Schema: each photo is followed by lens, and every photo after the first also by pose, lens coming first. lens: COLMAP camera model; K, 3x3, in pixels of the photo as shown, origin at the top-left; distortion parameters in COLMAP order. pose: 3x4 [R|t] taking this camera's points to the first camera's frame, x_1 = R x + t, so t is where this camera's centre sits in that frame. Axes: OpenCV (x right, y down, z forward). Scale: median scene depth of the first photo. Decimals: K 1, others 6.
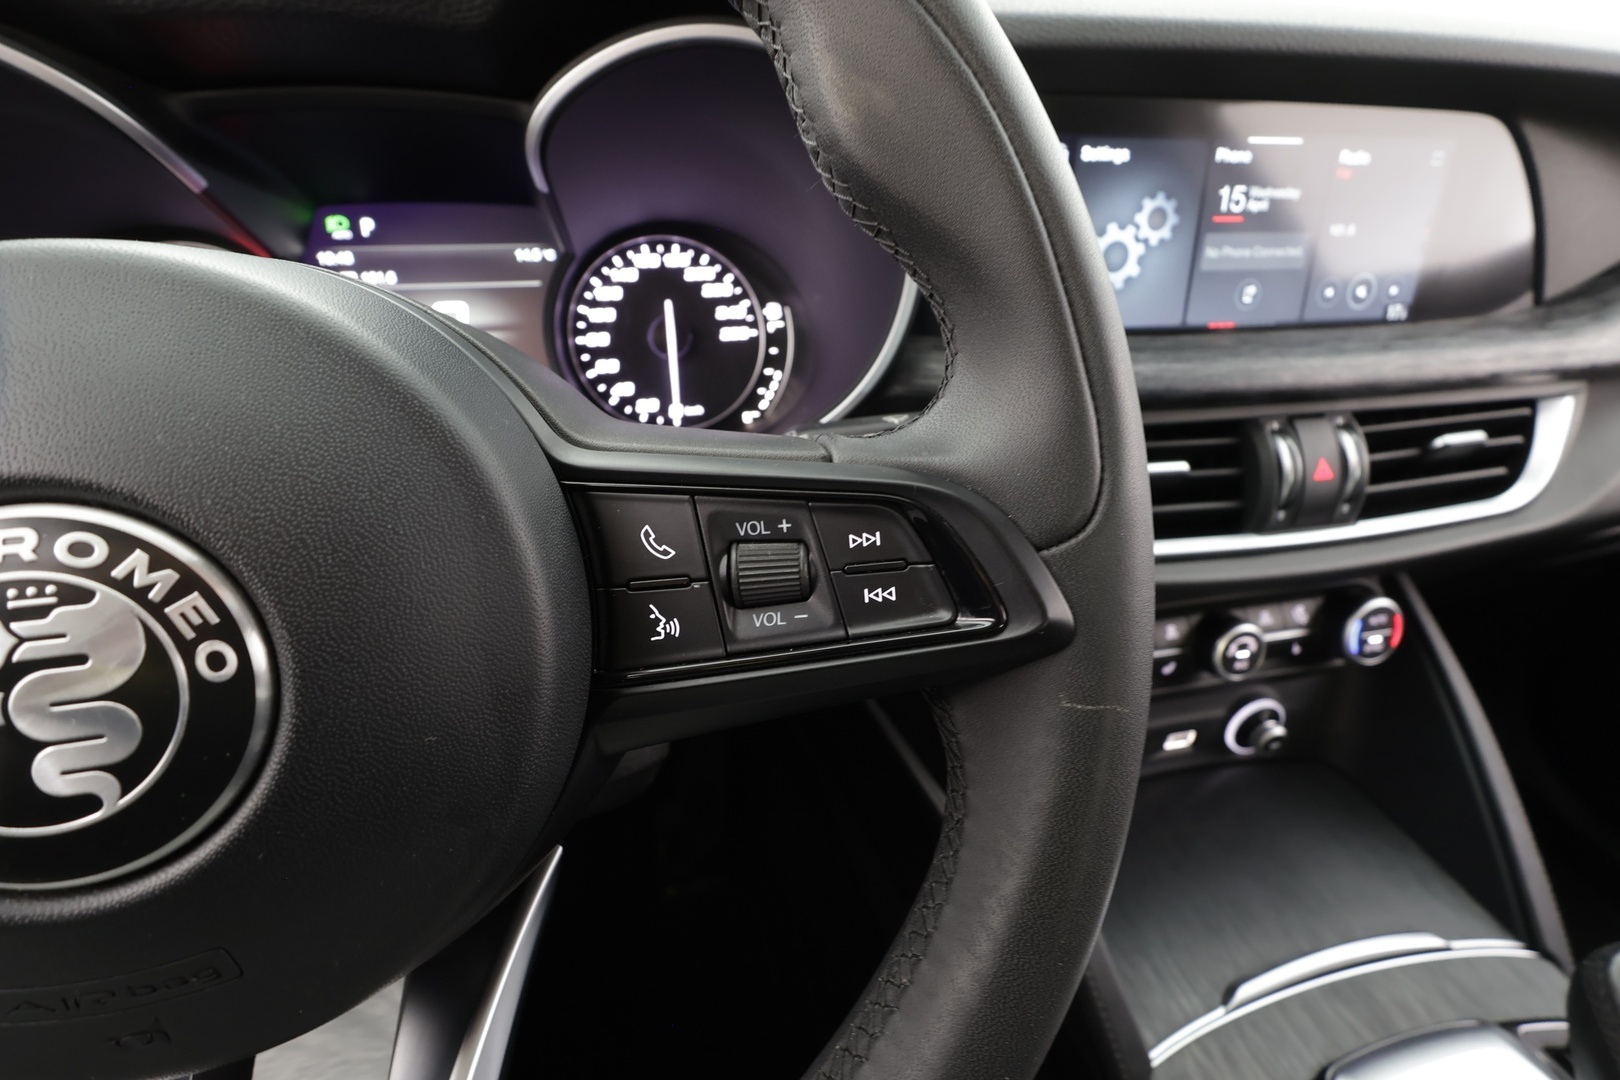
lens RADIAL K [[757.4, 0, 816.0], [0, 757.4, 544.5], [0, 0, 1]] dist [-0.005377, 0.002378]
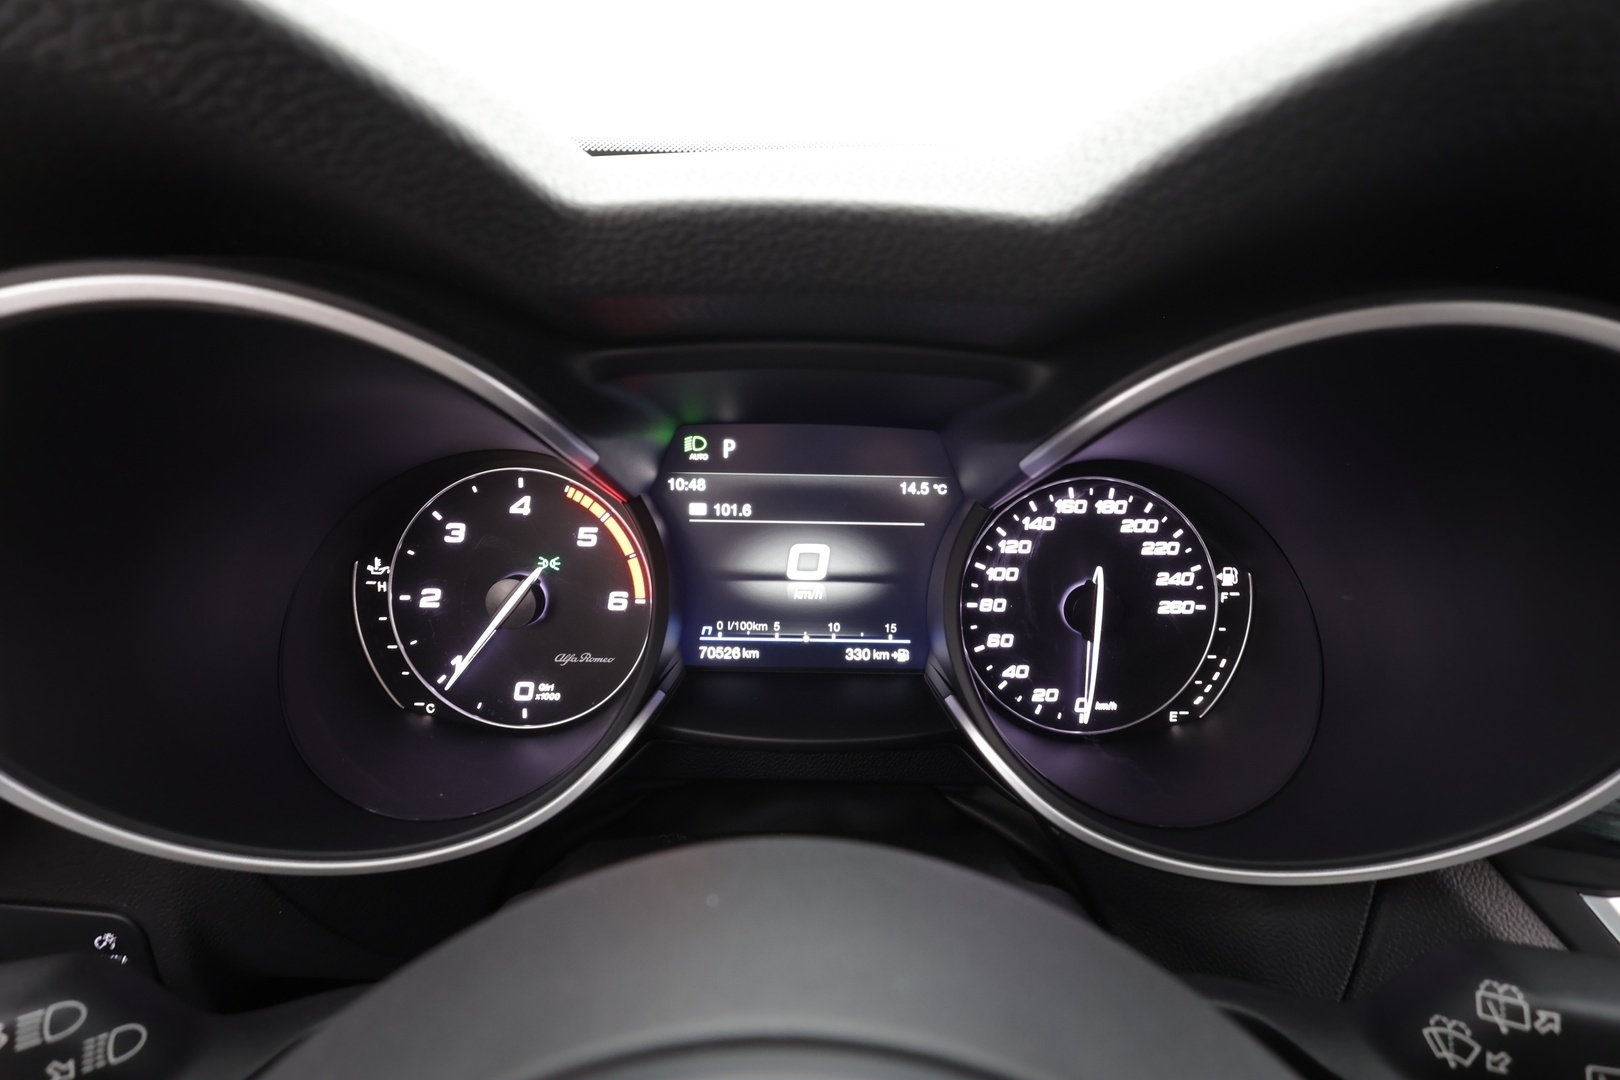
lens RADIAL K [[757.4, 0, 807.6], [0, 757.4, 546.7], [0, 0, 1]] dist [-0.005377, 0.002378]
pose [[0.971975, 0.097831, -0.213760, -0.329542], [-0.113729, 0.991490, -0.063356, -0.274235], [0.205743, 0.085891, 0.974830, 0.240541]]
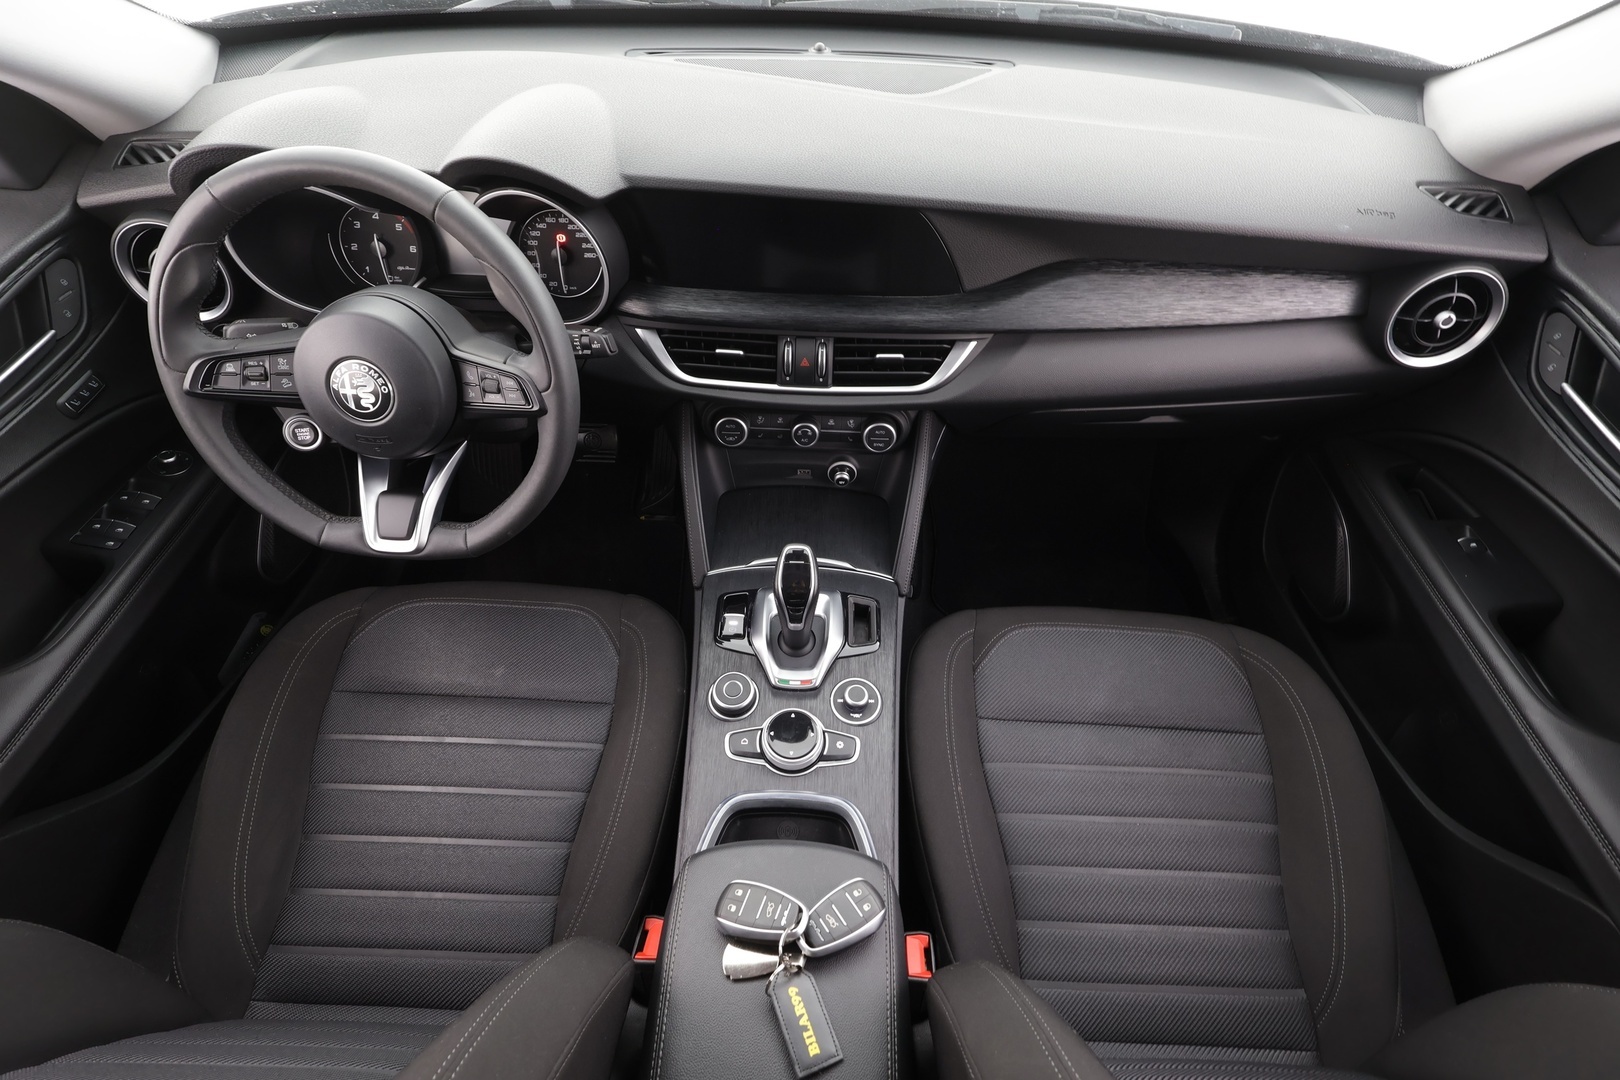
lens RADIAL K [[757.4, 0, 810.6], [0, 757.4, 545.1], [0, 0, 1]] dist [-0.005377, 0.002378]
pose [[0.963249, 0.209510, -0.168100, 1.197670], [-0.136272, 0.920453, 0.366328, -0.438506], [0.231478, -0.329957, 0.915176, -1.323027]]
